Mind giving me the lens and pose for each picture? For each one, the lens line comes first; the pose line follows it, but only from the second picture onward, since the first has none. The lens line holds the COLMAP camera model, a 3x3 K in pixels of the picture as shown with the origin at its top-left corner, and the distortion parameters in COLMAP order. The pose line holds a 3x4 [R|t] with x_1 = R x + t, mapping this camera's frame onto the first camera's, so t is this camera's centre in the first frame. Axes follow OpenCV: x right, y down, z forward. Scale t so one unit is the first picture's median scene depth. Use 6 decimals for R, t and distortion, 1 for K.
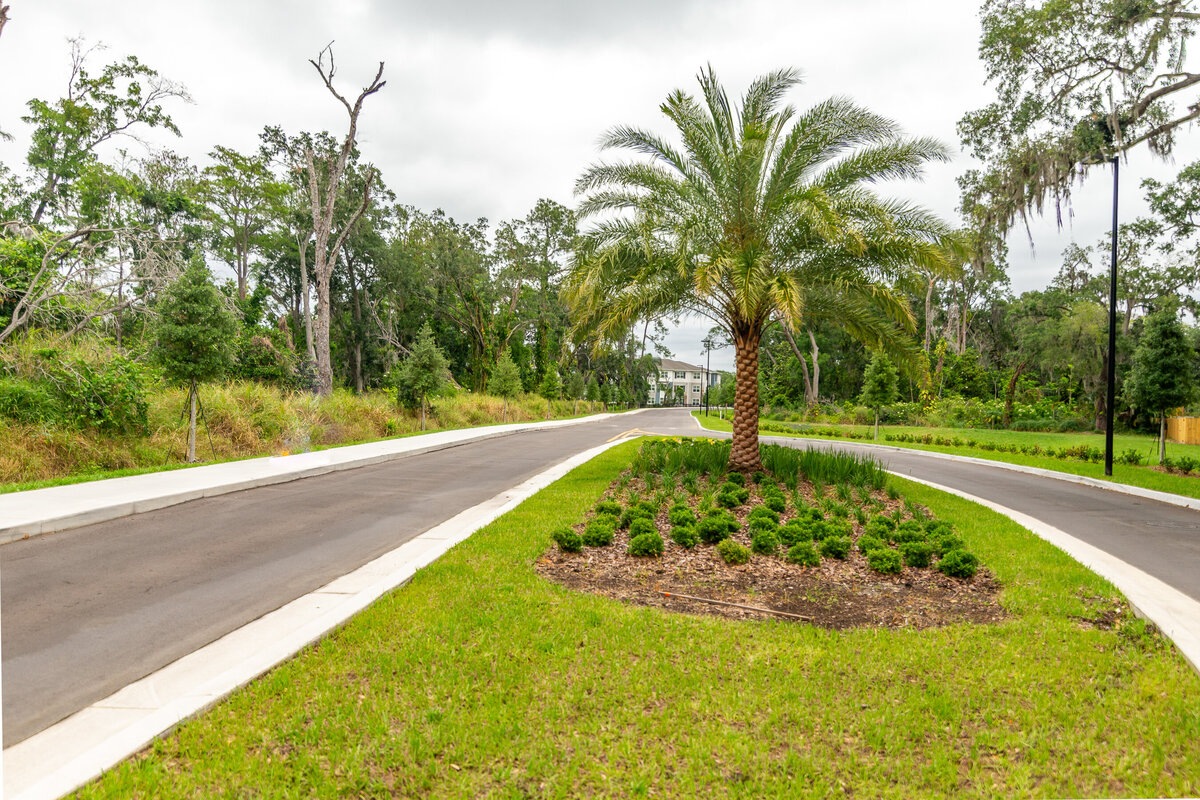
lens RADIAL K [[921.0, 0, 582.3], [0, 921.0, 390.4], [0, 0, 1]] dist [-0.036977, -0.001337]
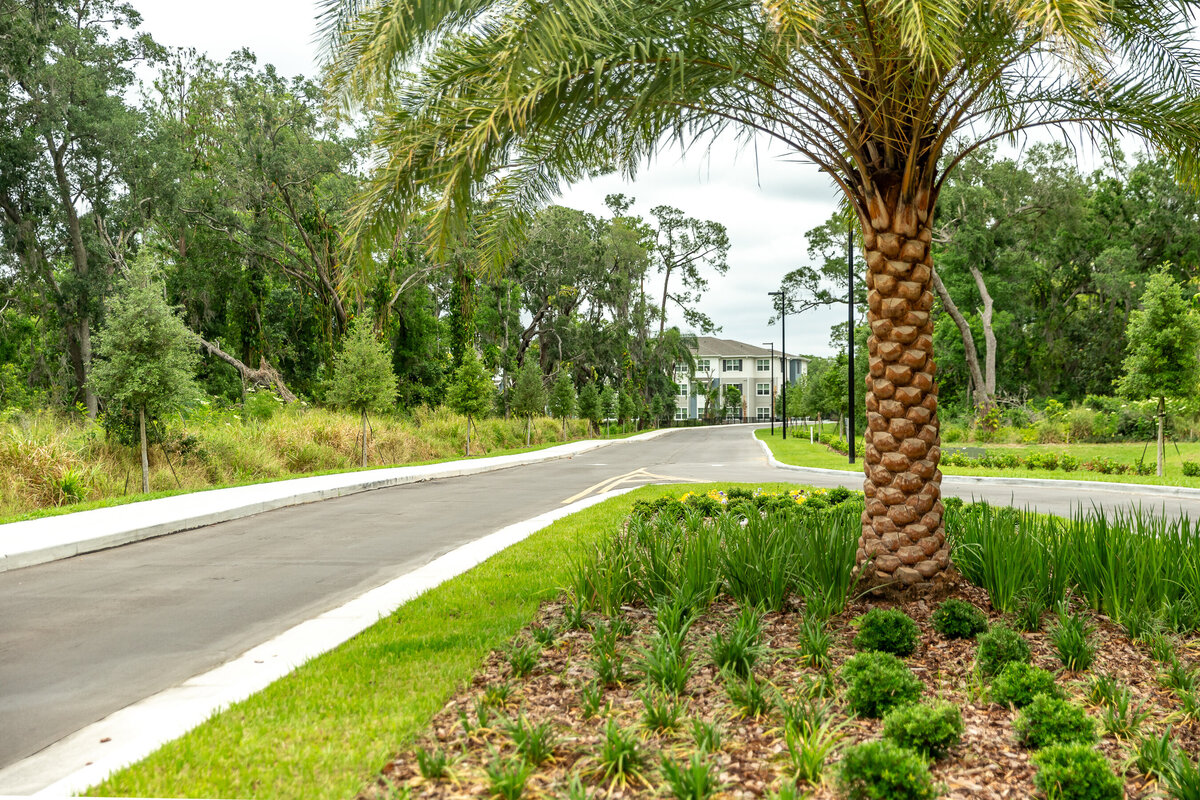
lens RADIAL K [[1522.0, 0, 593.1], [0, 1522.0, 407.6], [0, 0, 1]] dist [0.028833, 0.000000]
pose [[0.999230, -0.037794, 0.010579, 0.020660], [0.037768, 0.999283, 0.002690, 0.004922], [-0.010673, -0.002288, 0.999940, 0.154659]]
